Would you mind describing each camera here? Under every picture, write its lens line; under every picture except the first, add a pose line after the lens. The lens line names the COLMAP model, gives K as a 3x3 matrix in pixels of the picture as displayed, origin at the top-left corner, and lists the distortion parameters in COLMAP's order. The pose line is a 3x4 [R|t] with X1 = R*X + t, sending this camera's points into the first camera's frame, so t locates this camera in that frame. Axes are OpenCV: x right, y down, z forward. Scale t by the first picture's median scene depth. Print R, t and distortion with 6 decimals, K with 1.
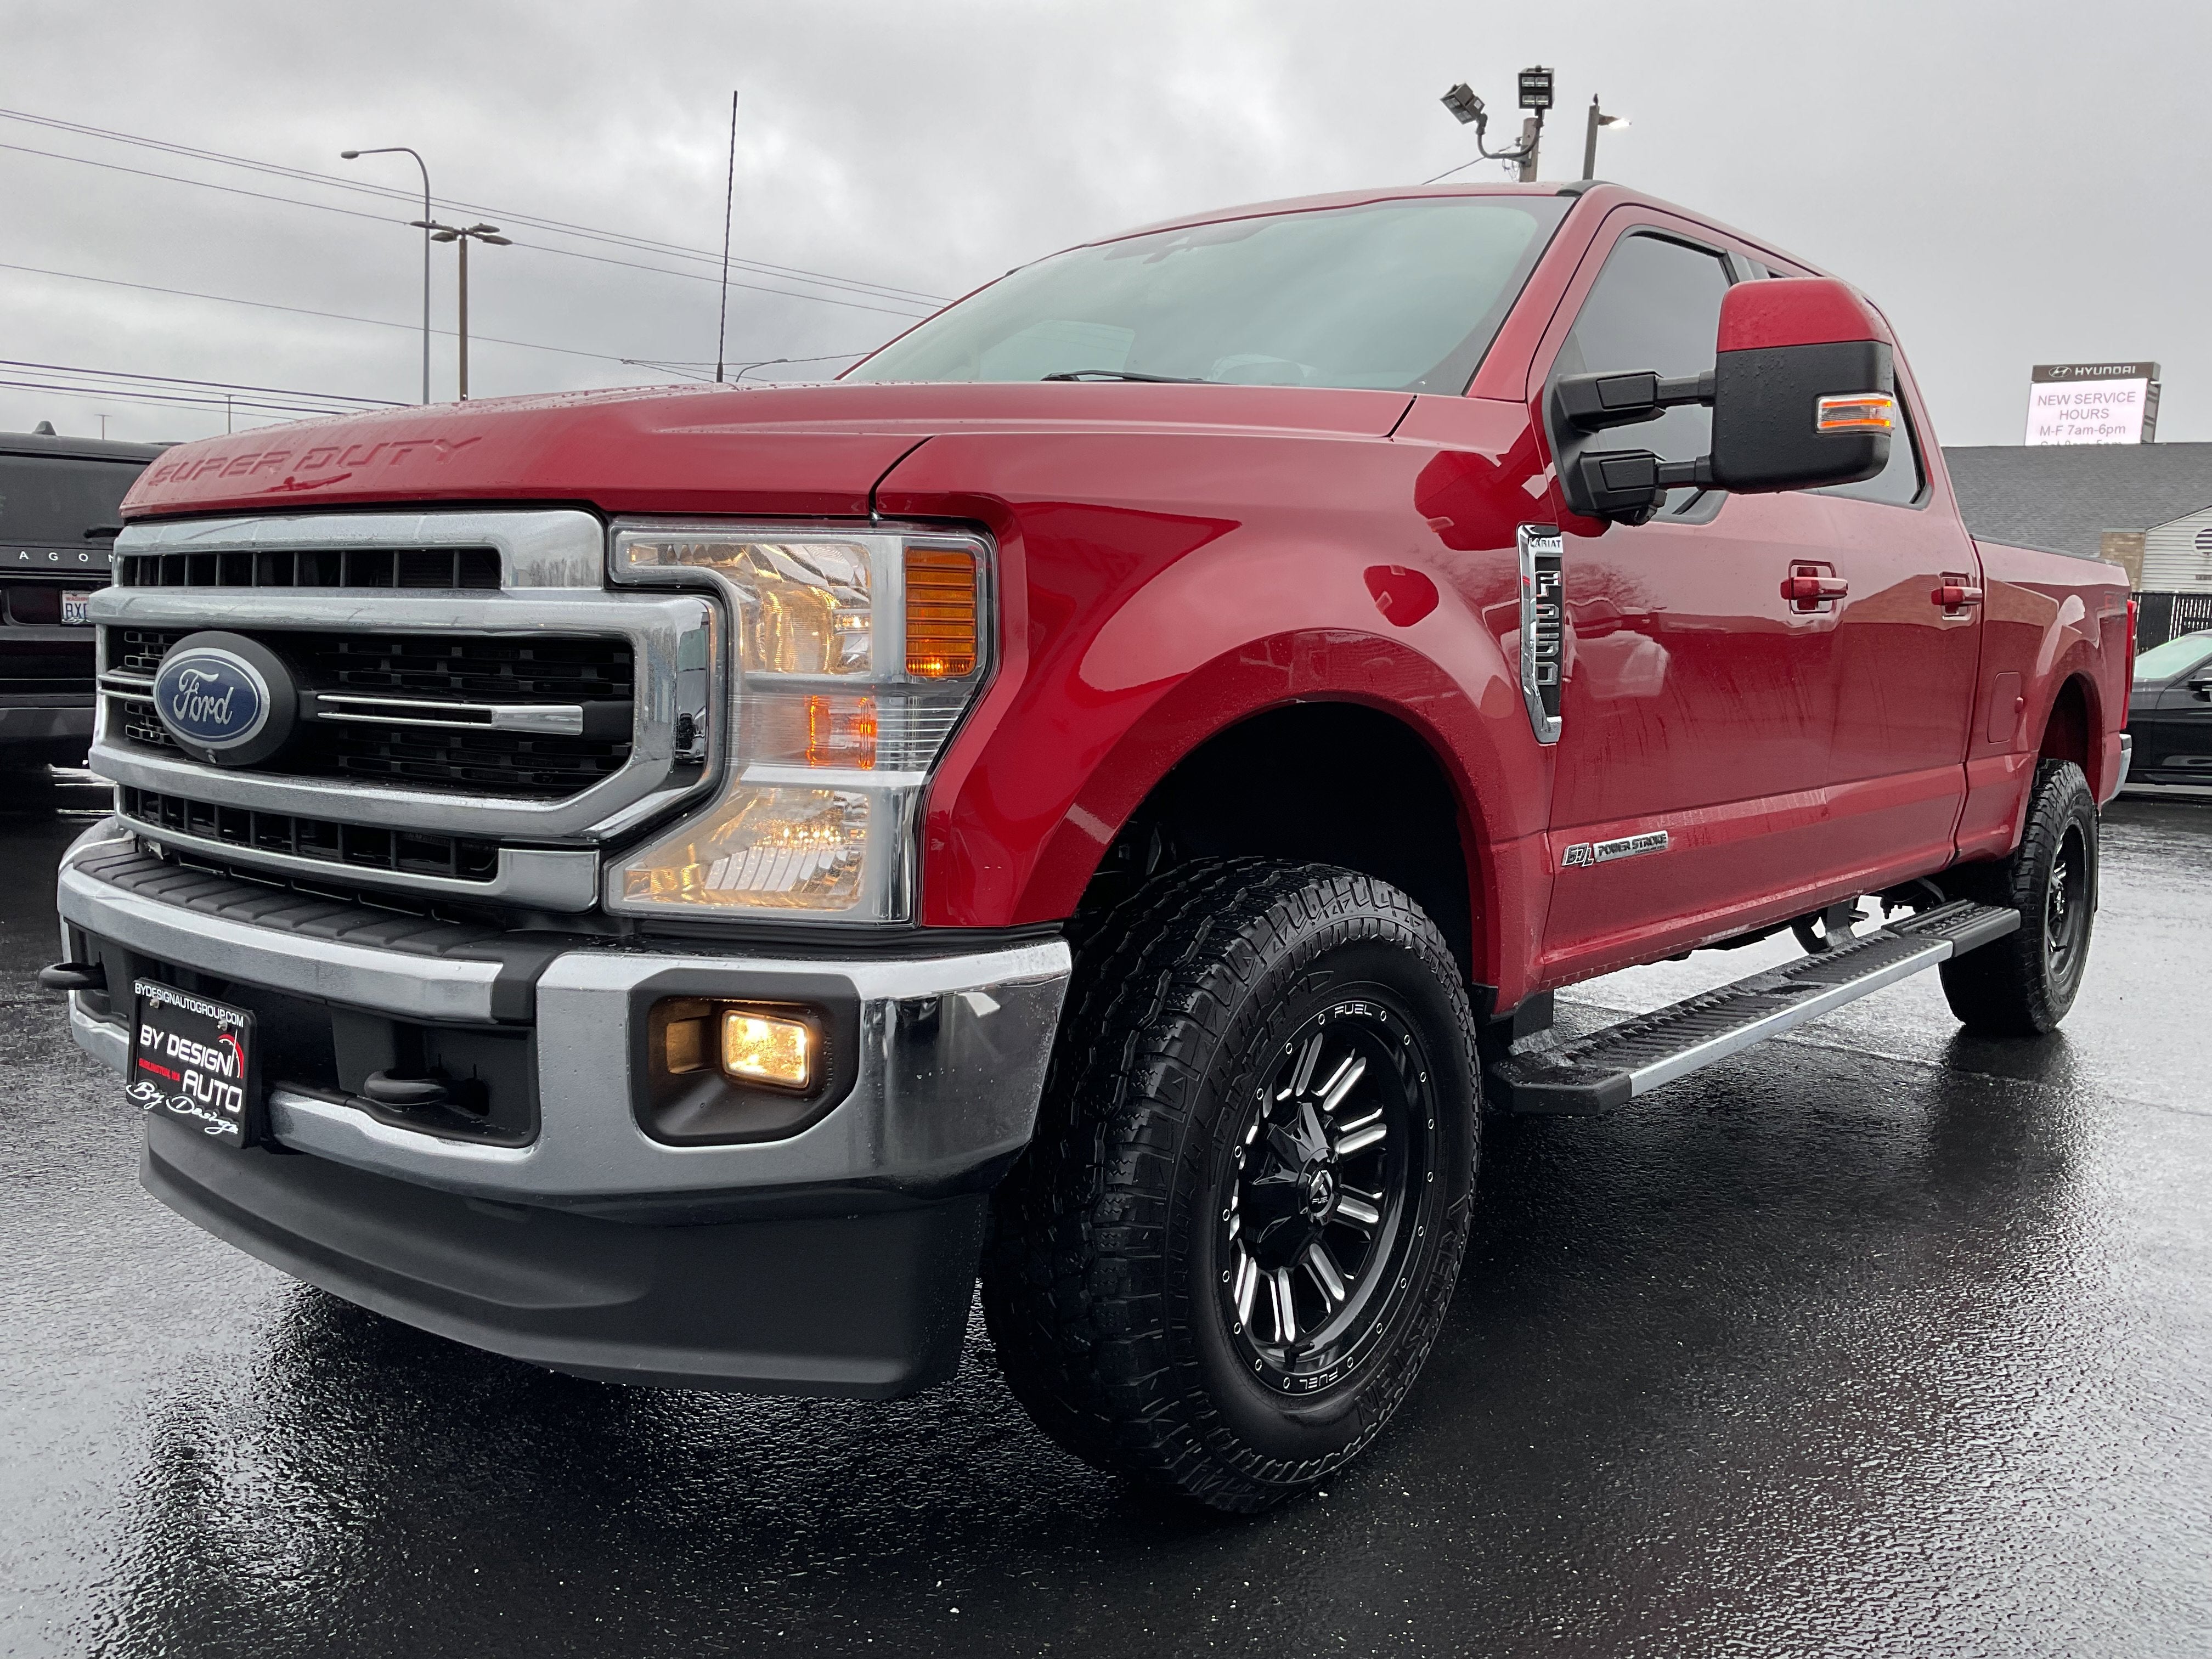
lens RADIAL K [[1791.5, 0, 1099.5], [0, 1791.5, 840.0], [0, 0, 1]] dist [0.109345, -0.209647]
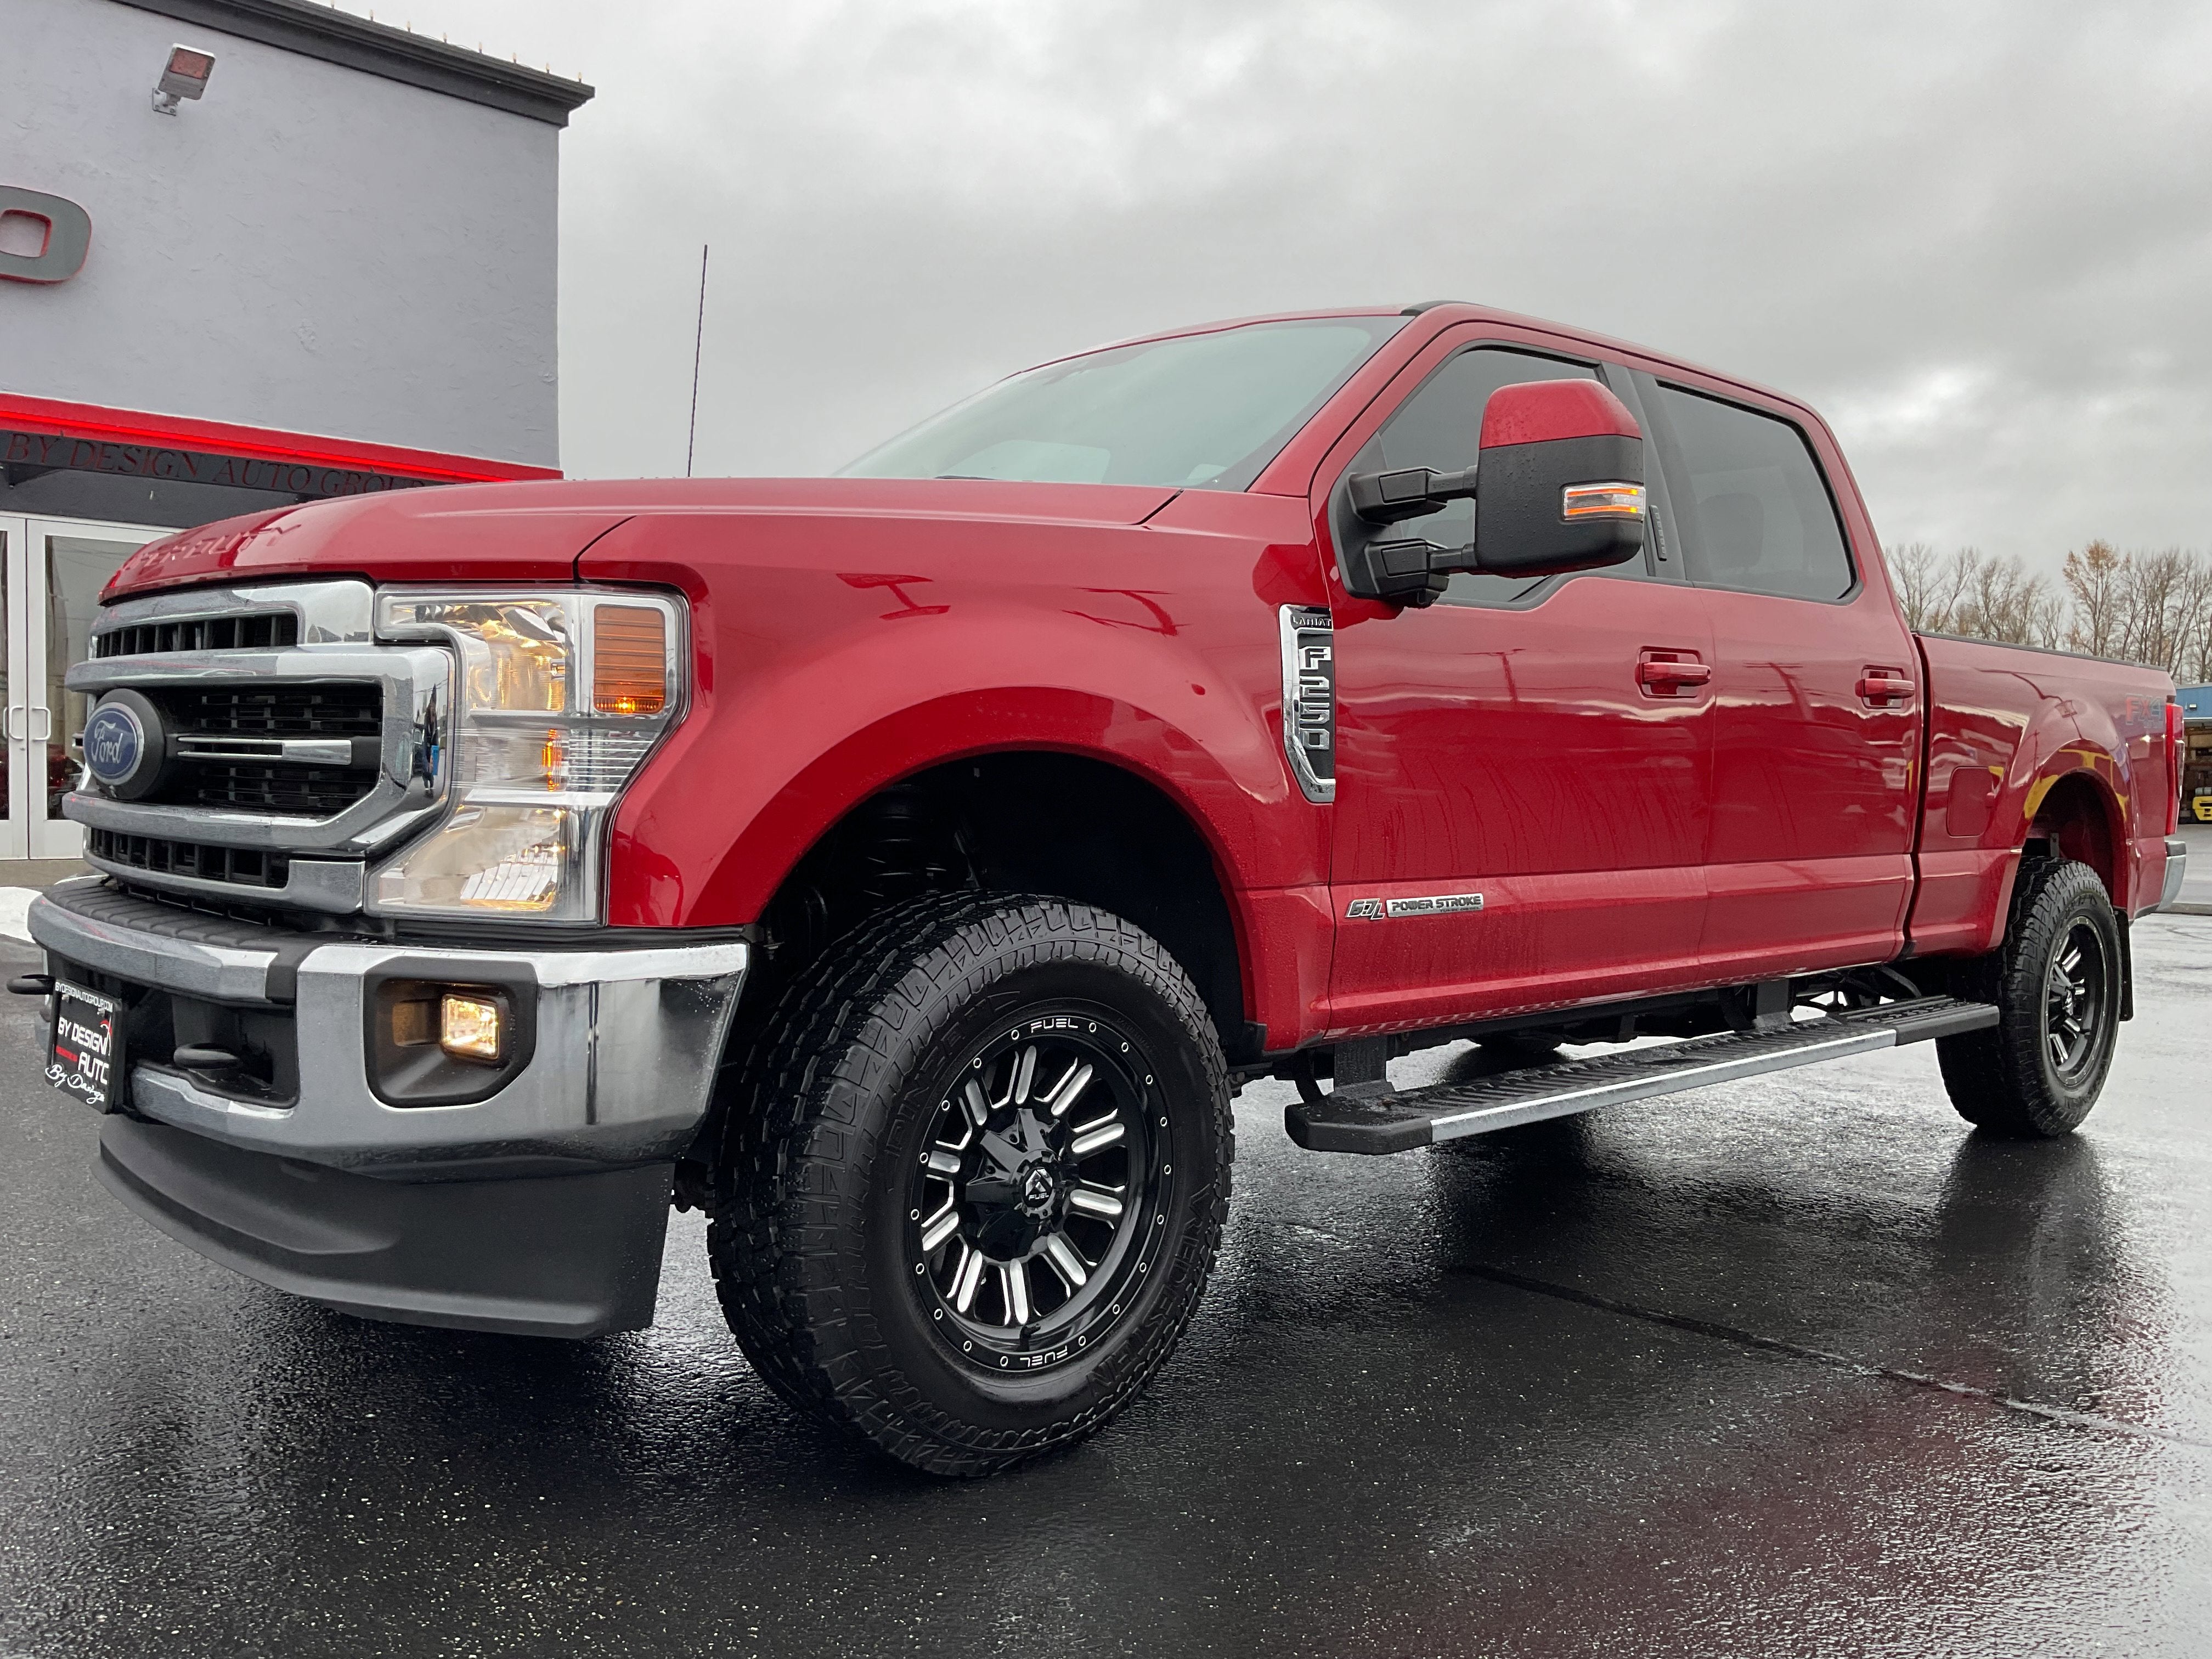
lens RADIAL K [[1791.5, 0, 1099.5], [0, 1791.5, 840.0], [0, 0, 1]] dist [0.109345, -0.209647]
pose [[0.992446, 0.008727, -0.122373, 0.327715], [-0.017444, 0.997370, -0.070349, 0.062816], [0.121437, 0.071953, 0.989988, -0.121753]]
